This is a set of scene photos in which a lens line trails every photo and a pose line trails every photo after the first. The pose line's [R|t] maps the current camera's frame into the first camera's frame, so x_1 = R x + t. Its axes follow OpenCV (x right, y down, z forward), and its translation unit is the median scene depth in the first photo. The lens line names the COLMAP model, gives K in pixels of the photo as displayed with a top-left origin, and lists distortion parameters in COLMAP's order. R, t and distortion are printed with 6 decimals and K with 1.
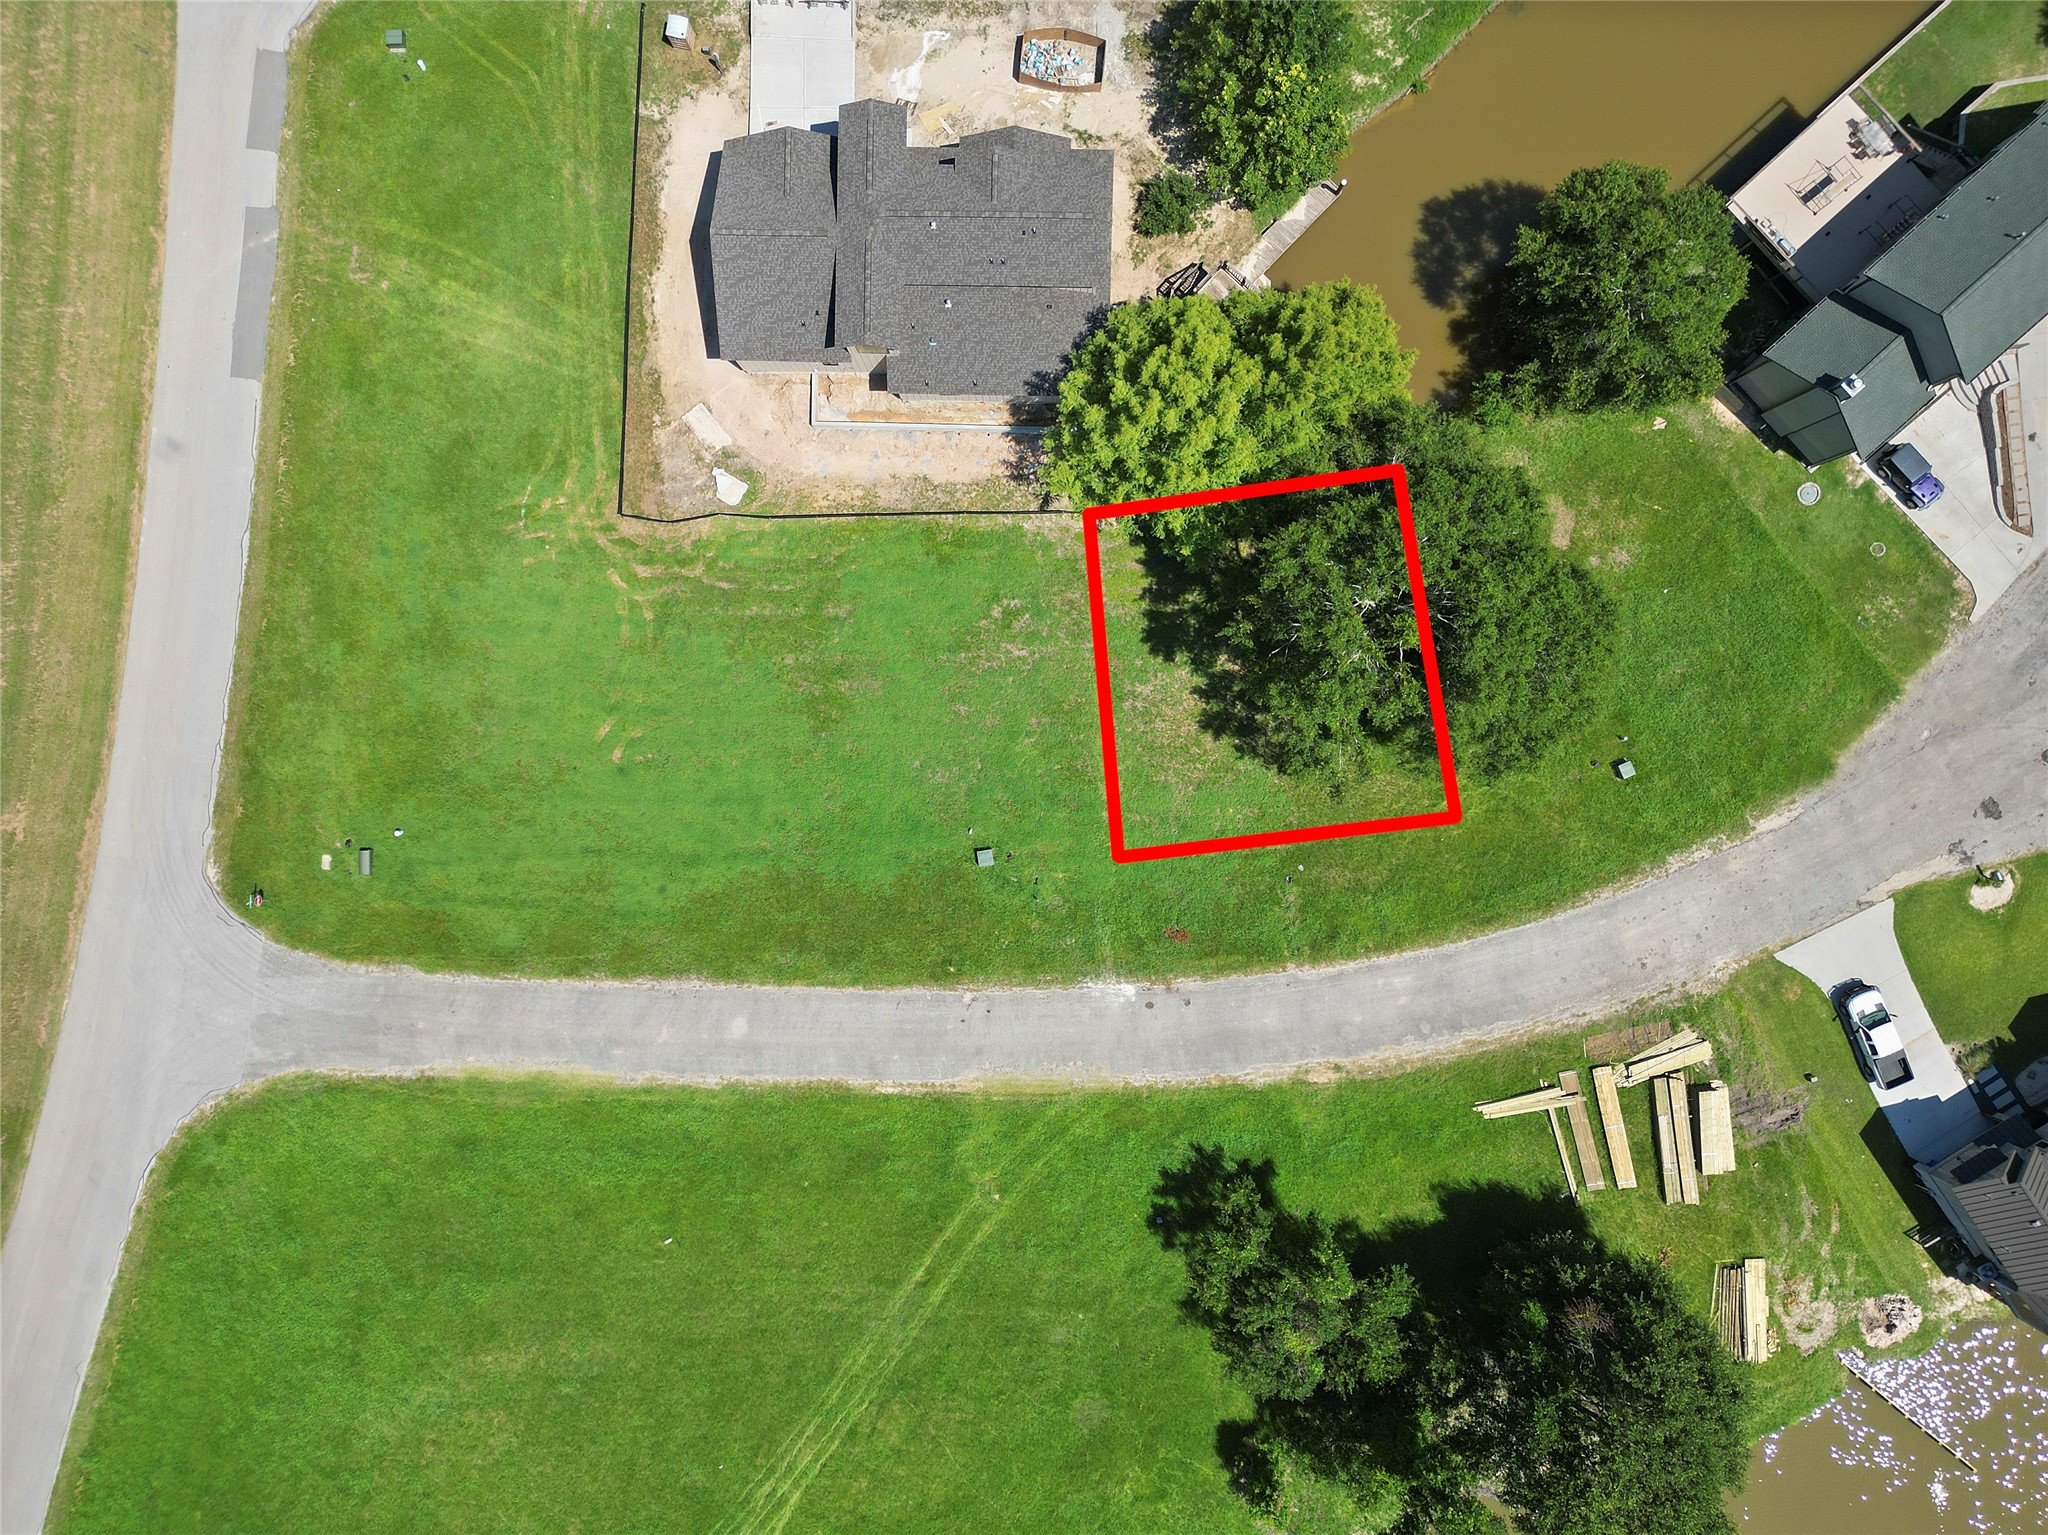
lens RADIAL K [[1432.0, 0, 1017.8], [0, 1432.0, 768.2], [0, 0, 1]] dist [0.070103, -0.071172]
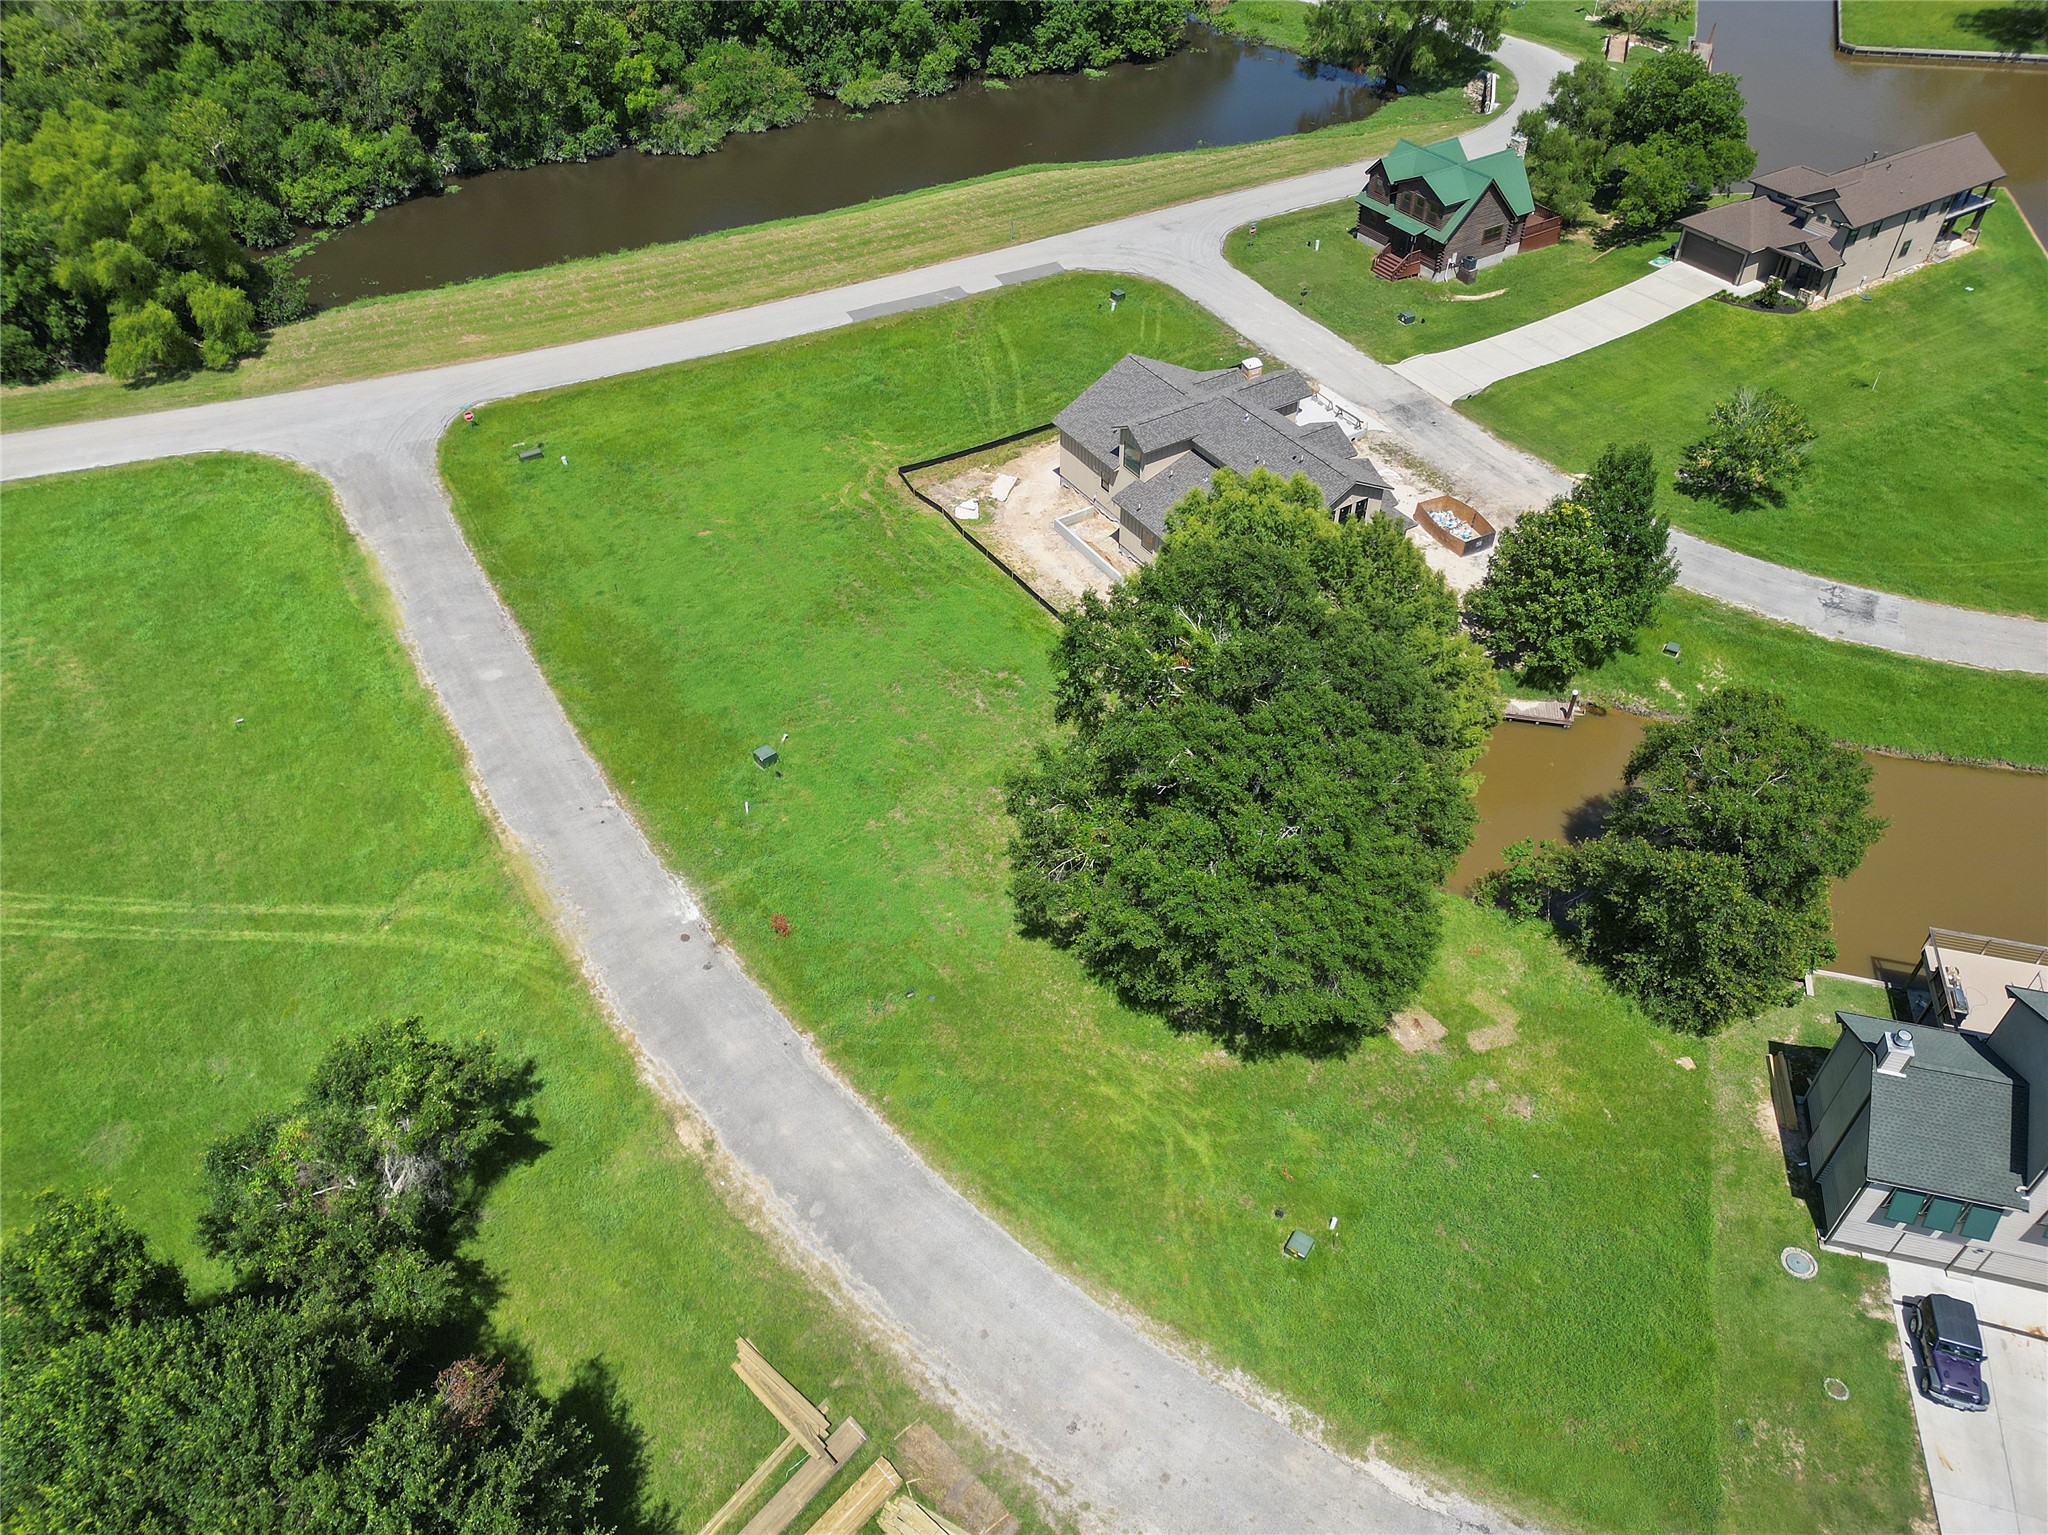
lens RADIAL K [[1439.7, 0, 1017.9], [0, 1439.7, 768.0], [0, 0, 1]] dist [0.071930, -0.071710]
pose [[0.540099, 0.583034, -0.606930, 0.625485], [-0.841547, 0.365910, -0.397377, 0.295168], [-0.009602, 0.725383, 0.688278, 0.378057]]
